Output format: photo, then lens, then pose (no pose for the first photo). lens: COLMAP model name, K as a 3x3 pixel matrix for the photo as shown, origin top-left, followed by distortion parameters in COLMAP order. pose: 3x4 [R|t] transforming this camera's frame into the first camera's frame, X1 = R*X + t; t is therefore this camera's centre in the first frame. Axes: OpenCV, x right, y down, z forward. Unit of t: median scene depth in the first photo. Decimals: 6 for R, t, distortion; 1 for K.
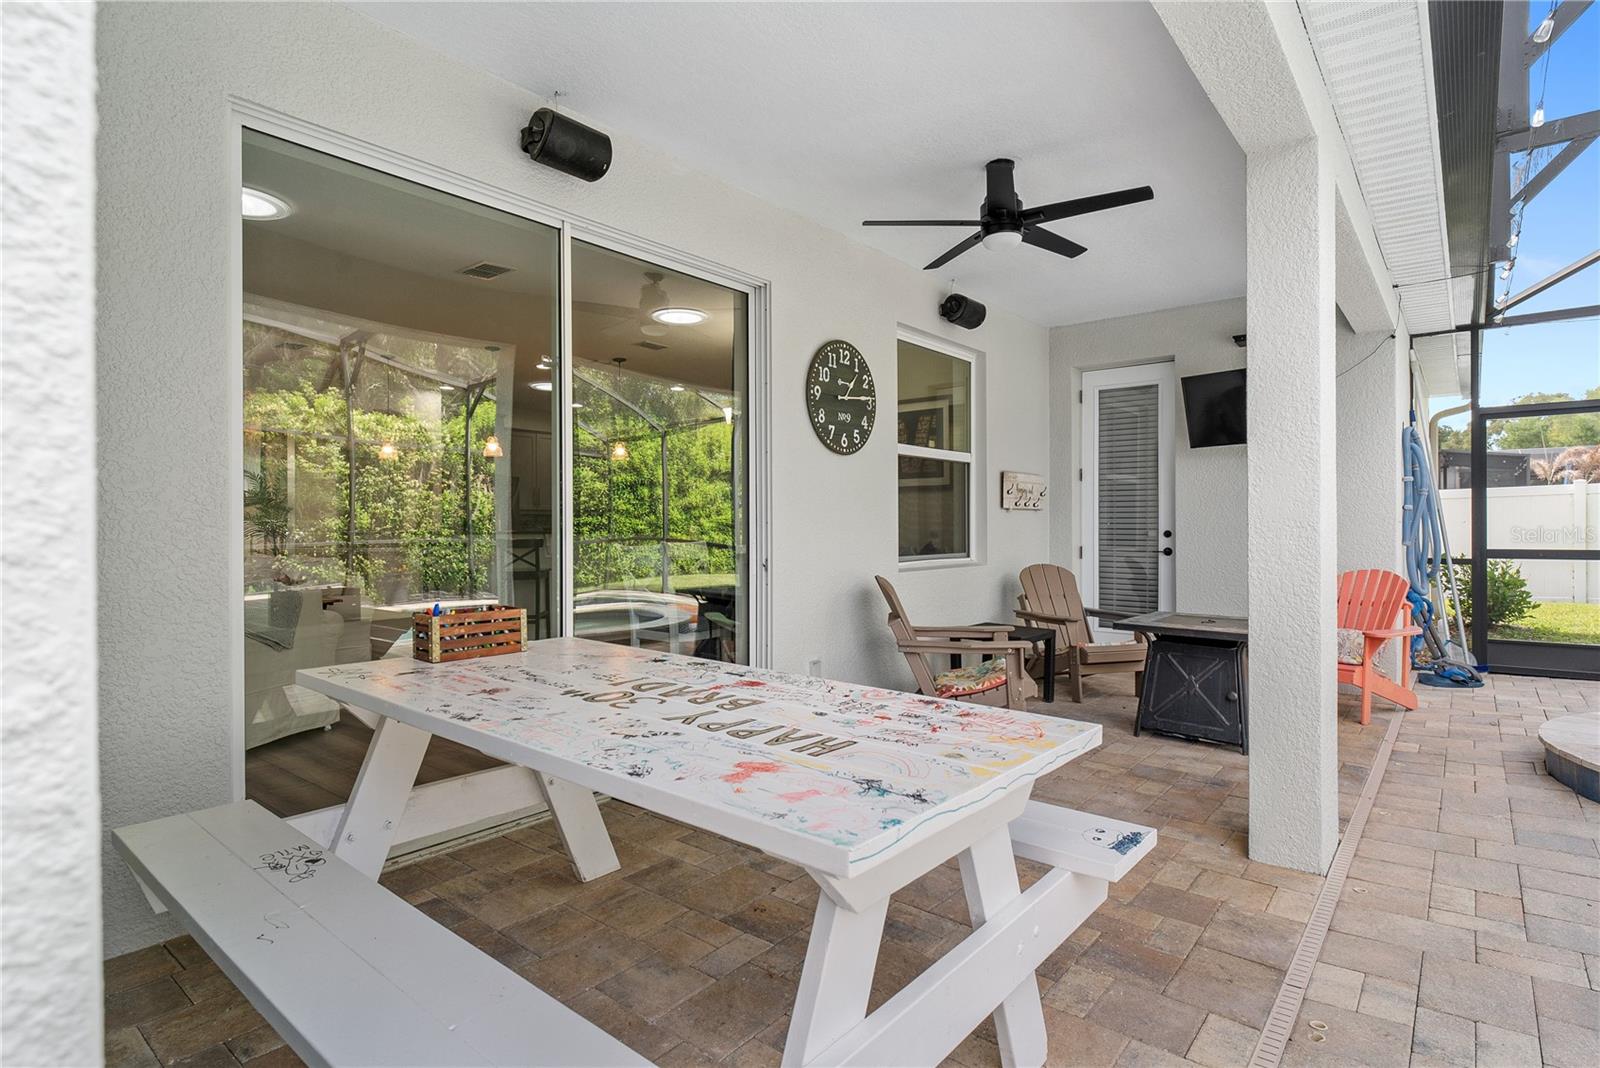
lens RADIAL K [[832.4, 0, 793.0], [0, 832.4, 516.3], [0, 0, 1]] dist [-0.001484, -0.000090]
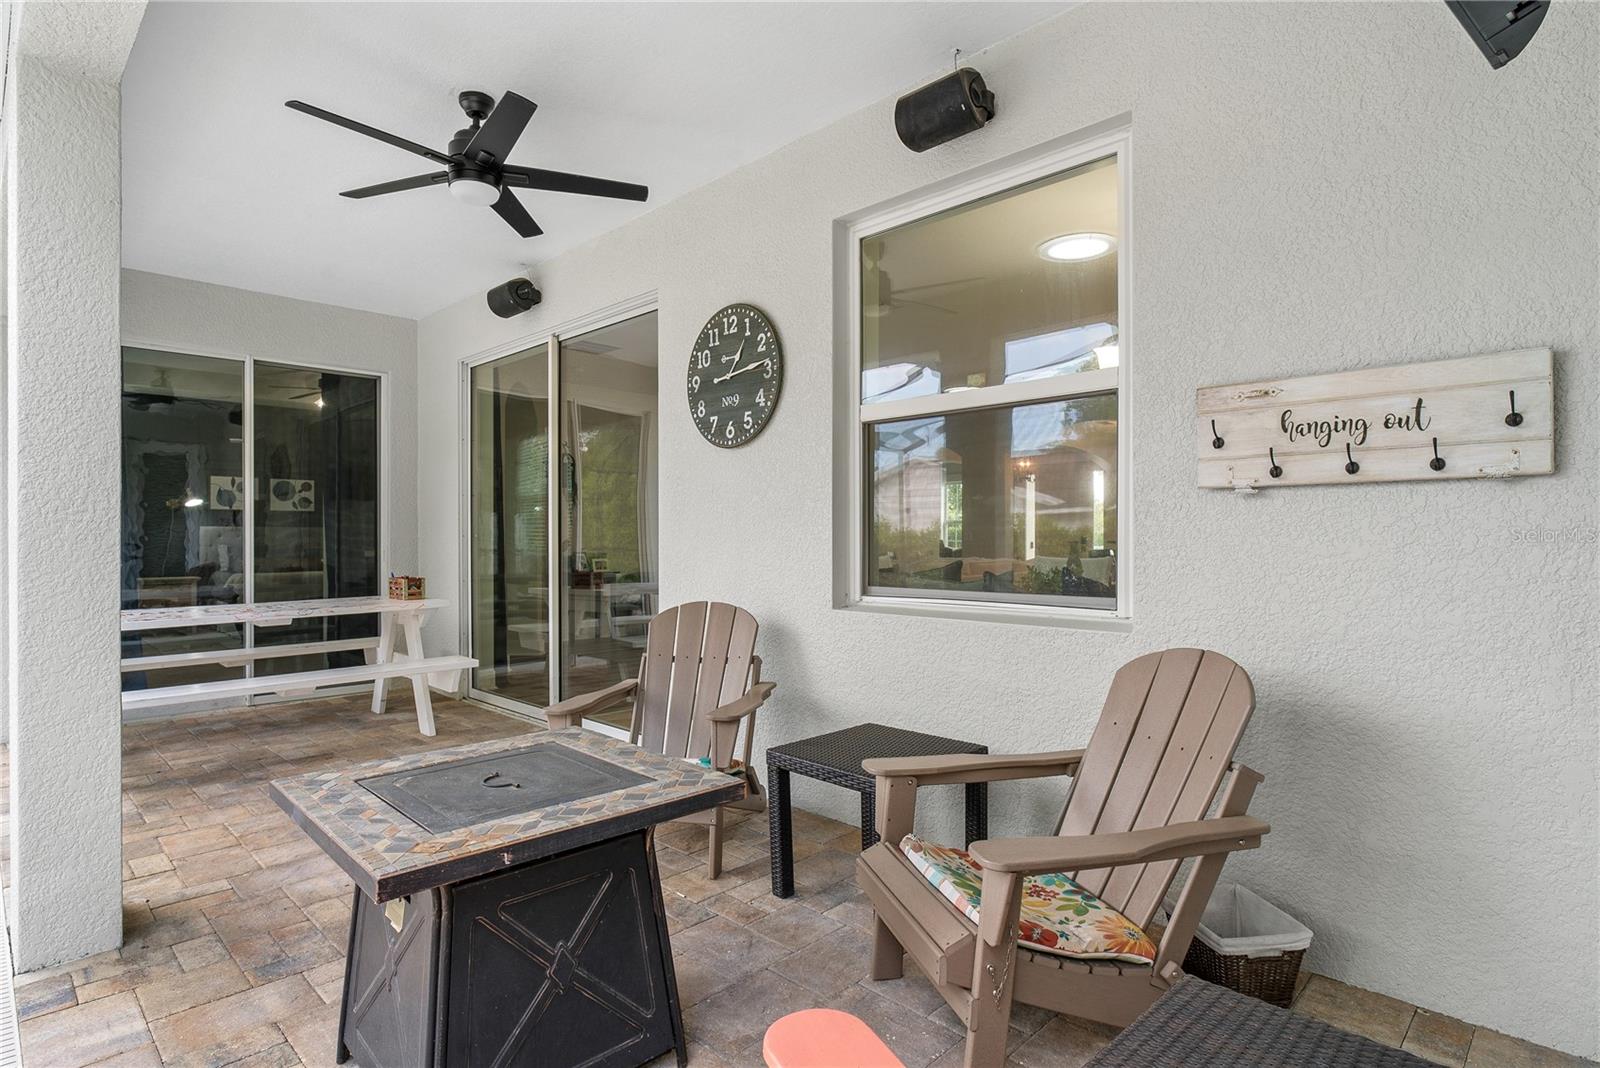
lens RADIAL K [[838.7, 0, 792.7], [0, 838.7, 541.8], [0, 0, 1]] dist [-0.004461, -0.000150]
pose [[-0.105693, 0.005467, -0.994384, 0.847625], [0.012897, 0.999908, 0.004127, 0.013290], [0.994315, -0.012388, -0.105754, 1.132889]]
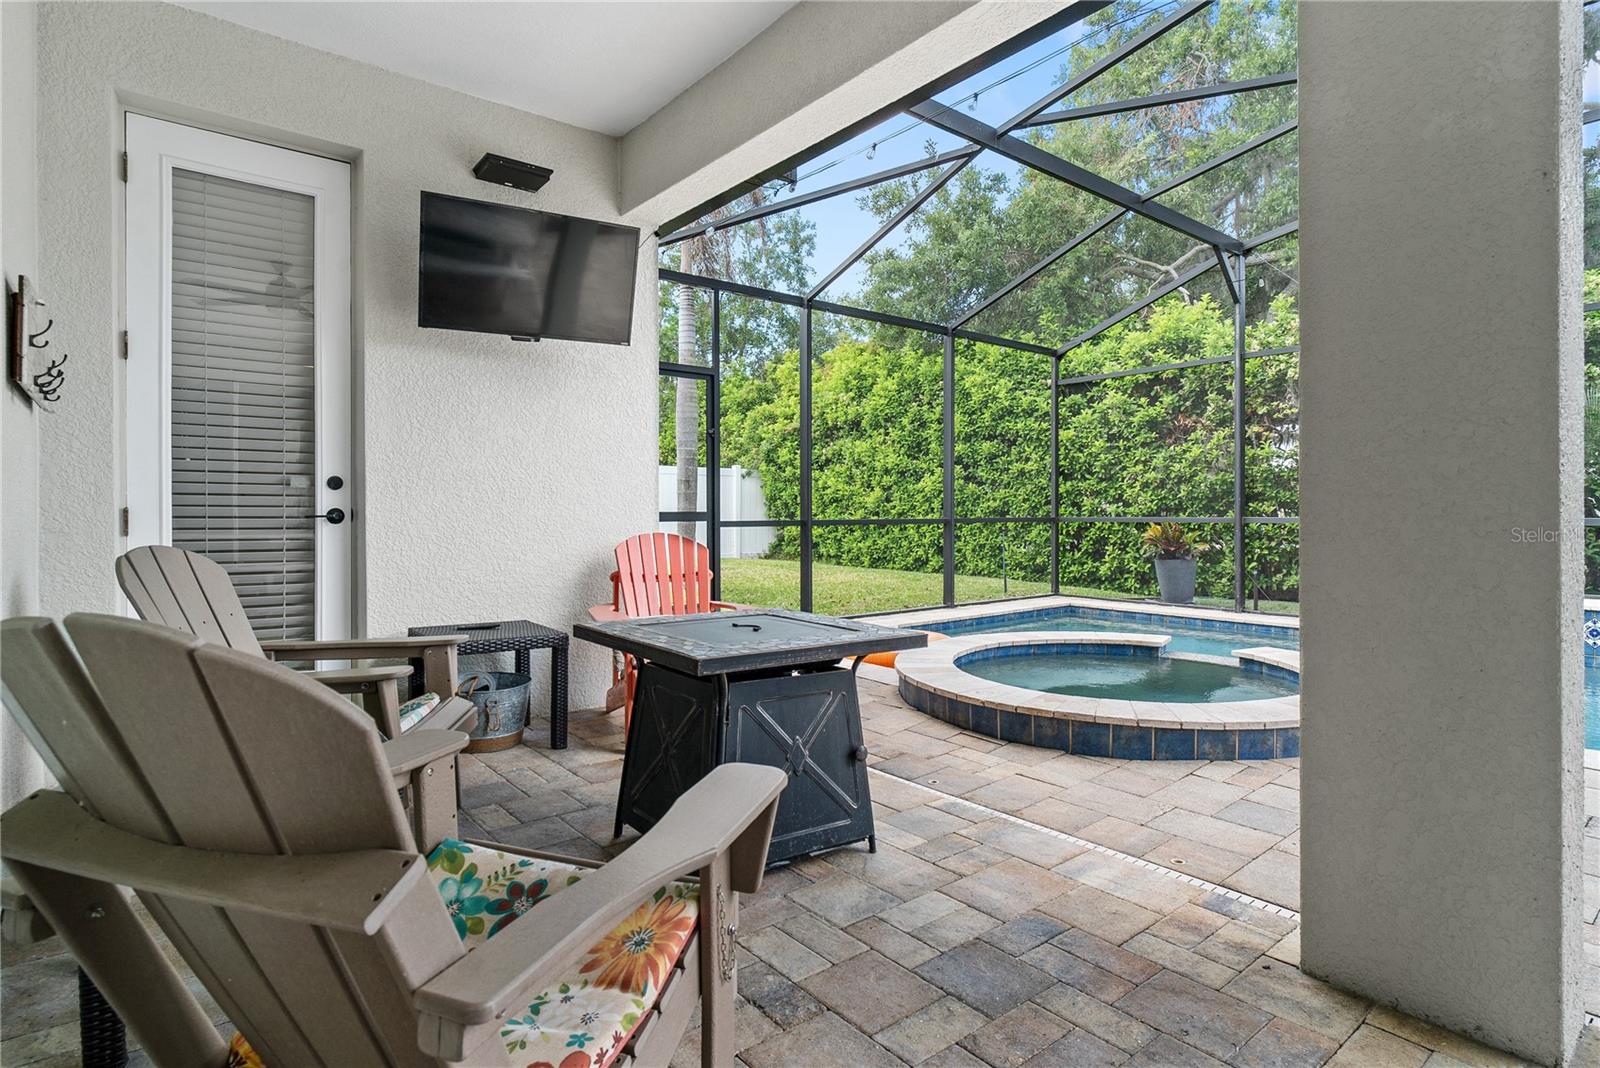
lens RADIAL K [[832.4, 0, 793.0], [0, 832.4, 516.3], [0, 0, 1]] dist [-0.001484, -0.000090]
pose [[0.200060, -0.003345, 0.979778, -0.017893], [-0.010297, 0.999932, 0.005516, 0.050044], [-0.979730, -0.011193, 0.200012, 0.830811]]
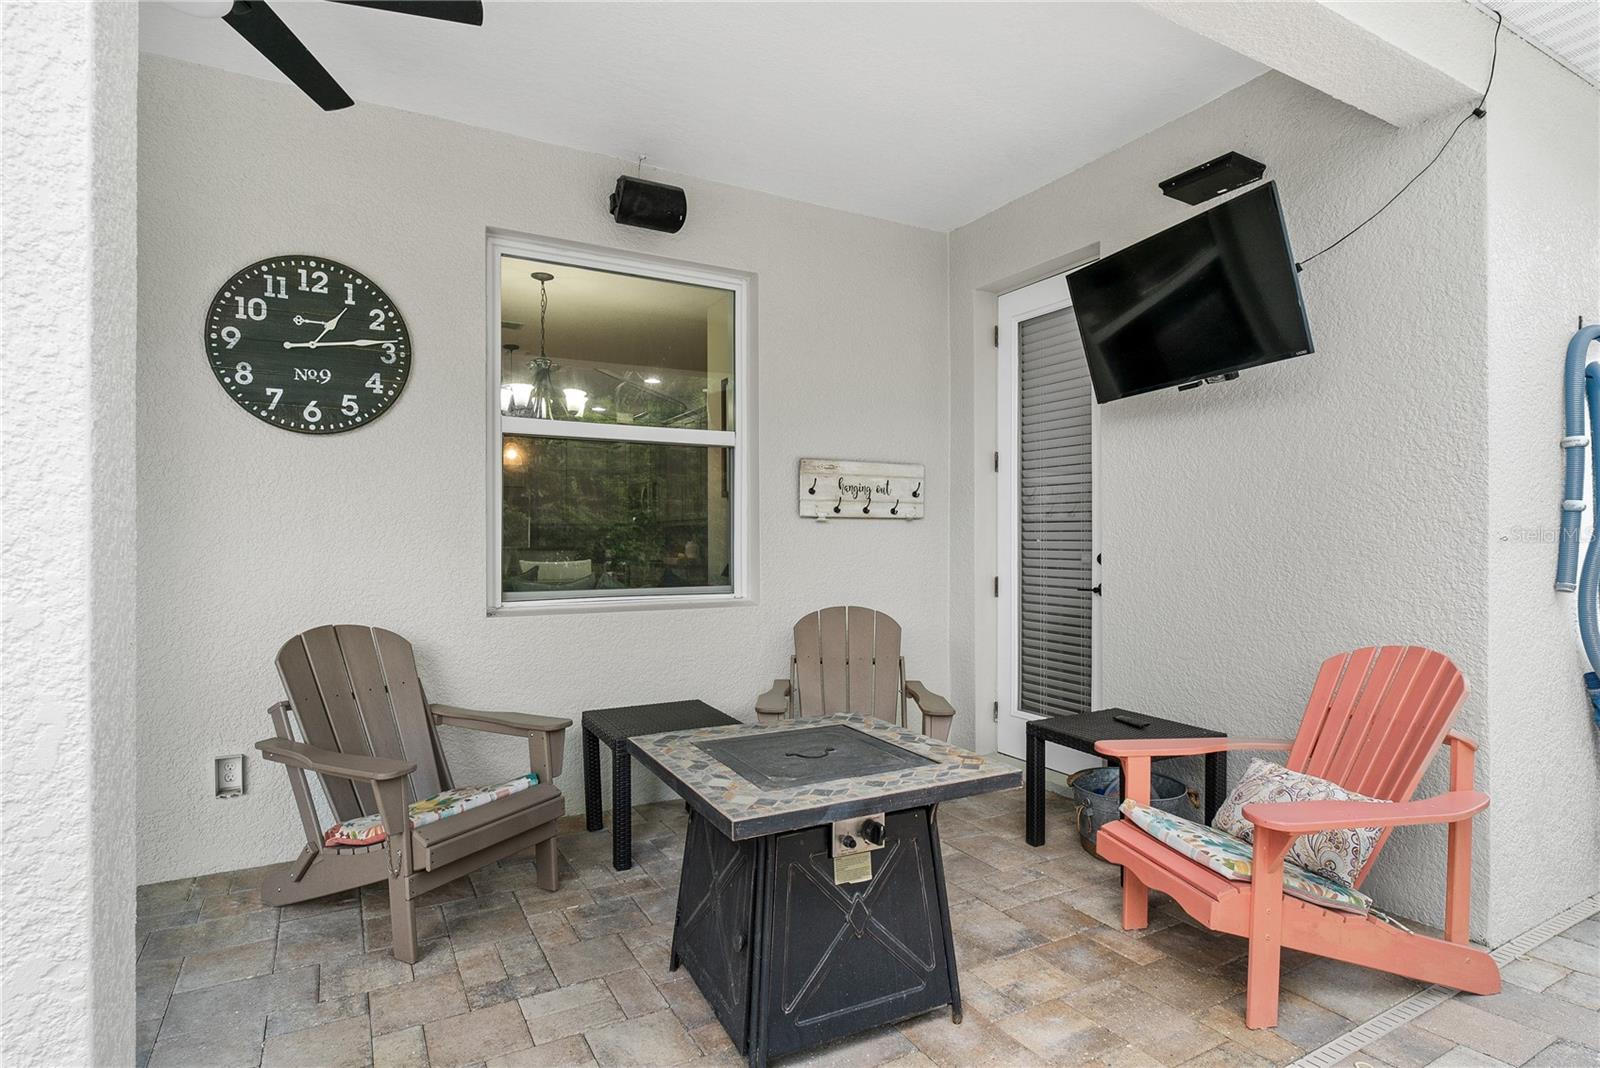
lens RADIAL K [[838.7, 0, 792.7], [0, 838.7, 541.8], [0, 0, 1]] dist [-0.004461, -0.000150]
pose [[0.929581, 0.000892, -0.368617, 0.637122], [0.003646, 0.999926, 0.011614, 0.002811], [0.368600, -0.012140, 0.929509, 0.531147]]
